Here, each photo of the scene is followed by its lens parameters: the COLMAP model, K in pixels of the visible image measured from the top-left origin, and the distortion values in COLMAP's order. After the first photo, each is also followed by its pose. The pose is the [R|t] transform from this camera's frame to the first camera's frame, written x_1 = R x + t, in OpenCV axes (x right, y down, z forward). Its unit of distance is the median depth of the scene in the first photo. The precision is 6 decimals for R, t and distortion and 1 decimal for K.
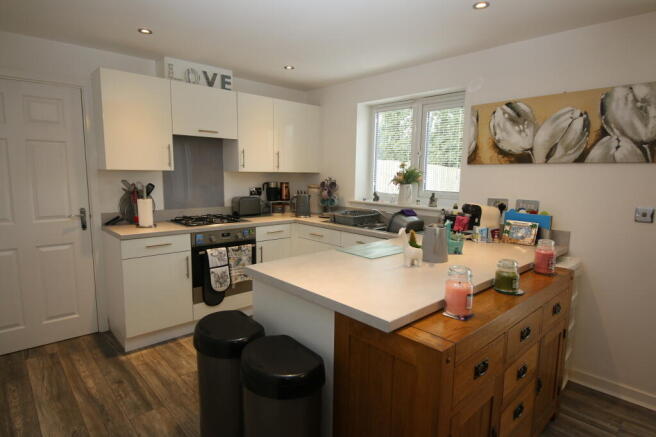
lens RADIAL K [[368.3, 0, 329.5], [0, 368.3, 216.6], [0, 0, 1]] dist [-0.027209, -0.006885]
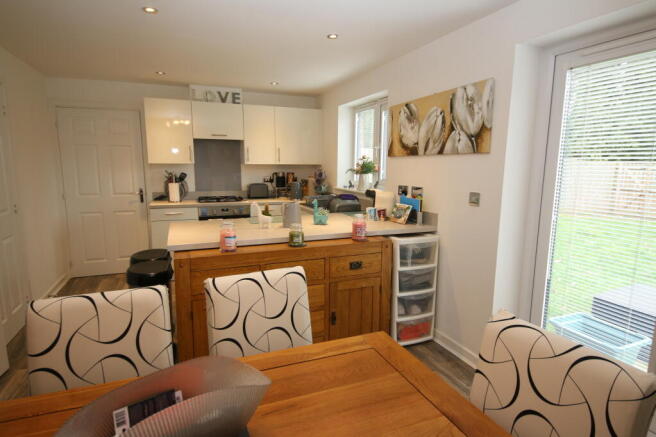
lens RADIAL K [[368.3, 0, 327.8], [0, 368.3, 220.8], [0, 0, 1]] dist [-0.027209, -0.006885]
pose [[0.936900, 0.046925, -0.346435, 0.604665], [-0.036189, 0.998645, 0.037398, 0.026534], [0.347720, -0.022501, 0.937328, -0.184742]]
